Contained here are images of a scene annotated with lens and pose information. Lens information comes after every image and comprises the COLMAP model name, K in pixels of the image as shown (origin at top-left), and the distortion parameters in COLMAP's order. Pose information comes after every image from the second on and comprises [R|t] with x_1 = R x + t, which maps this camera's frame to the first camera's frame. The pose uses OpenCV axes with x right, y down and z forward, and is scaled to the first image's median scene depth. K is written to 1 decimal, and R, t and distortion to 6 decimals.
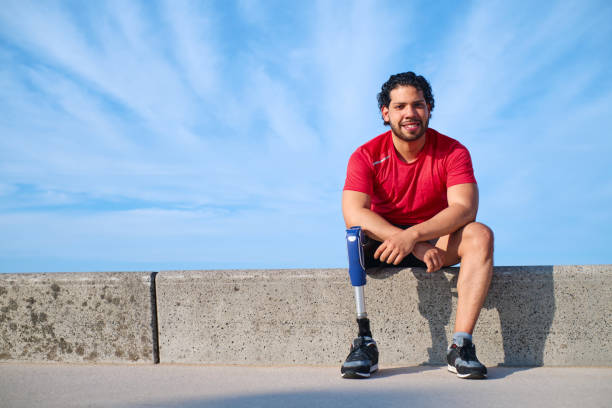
lens RADIAL K [[643.5, 0, 306.0], [0, 643.5, 204.0], [0, 0, 1]] dist [-0.004152, 0.106721]
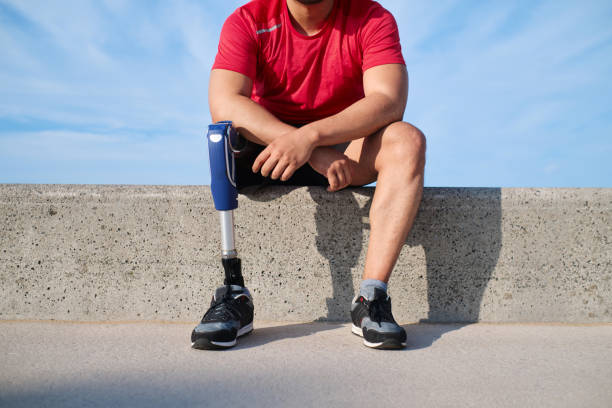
lens RADIAL K [[643.5, 0, 306.0], [0, 643.5, 204.0], [0, 0, 1]] dist [-0.004152, 0.106721]
pose [[0.992186, 0.019776, 0.123191, 0.074595], [-0.033062, 0.993735, 0.106757, 0.042500], [-0.120308, -0.109996, 0.986624, 0.300649]]
